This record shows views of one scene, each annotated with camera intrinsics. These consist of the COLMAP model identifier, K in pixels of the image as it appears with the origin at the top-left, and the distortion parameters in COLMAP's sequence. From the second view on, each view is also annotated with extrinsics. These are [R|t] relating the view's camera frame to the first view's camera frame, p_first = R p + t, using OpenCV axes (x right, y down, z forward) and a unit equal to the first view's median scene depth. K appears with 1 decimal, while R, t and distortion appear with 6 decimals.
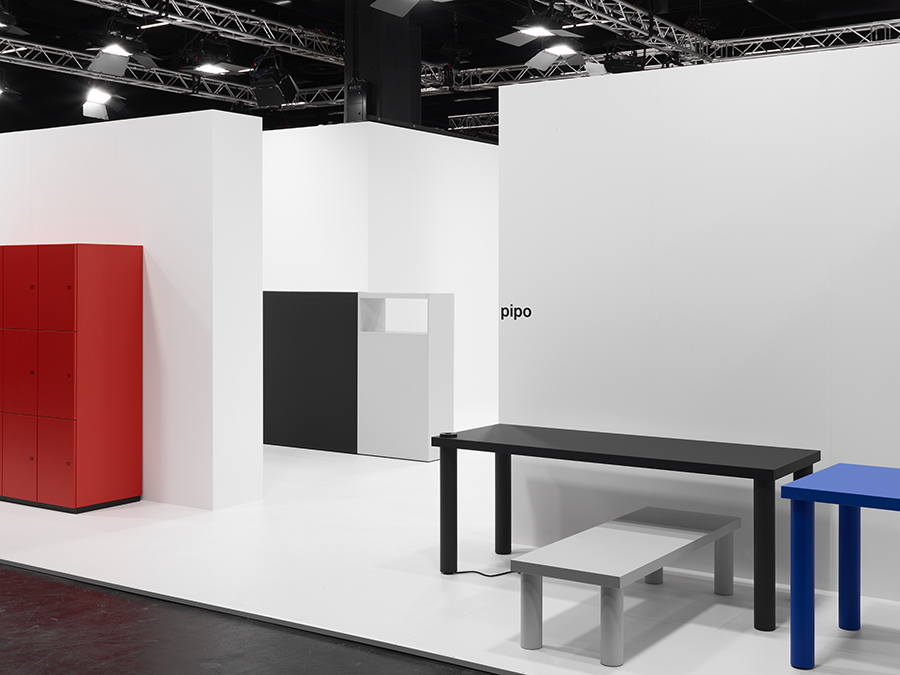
lens RADIAL K [[1134.2, 0, 452.7], [0, 1134.2, 332.1], [0, 0, 1]] dist [-0.055300, 0.000000]
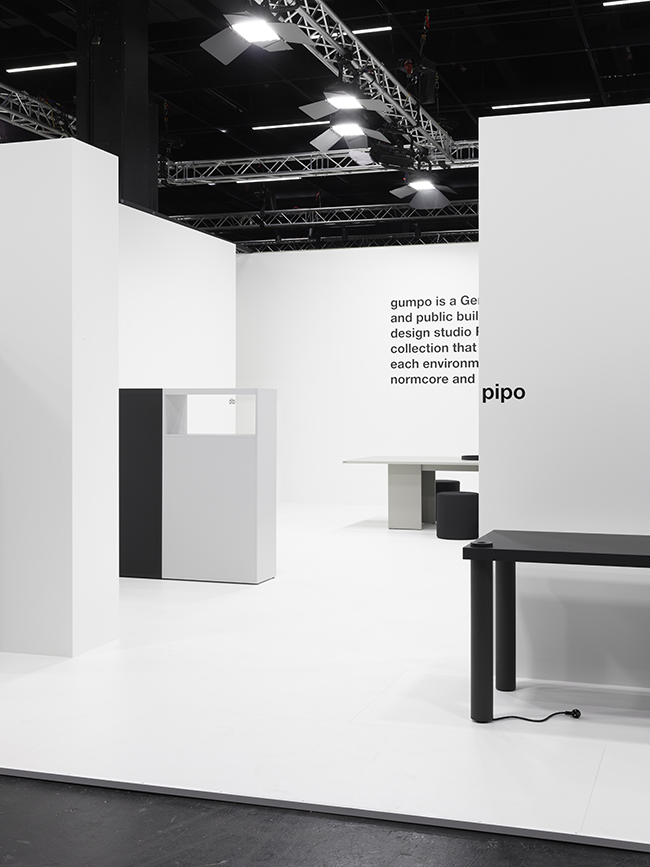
lens RADIAL K [[1092.6, 0, 335.6], [0, 1092.6, 459.1], [0, 0, 1]] dist [-0.055300, 0.000000]
pose [[0.963181, -0.012583, 0.268559, -0.179145], [0.012089, 0.999921, 0.003493, 0.016862], [-0.268582, -0.000117, 0.963257, 0.179077]]
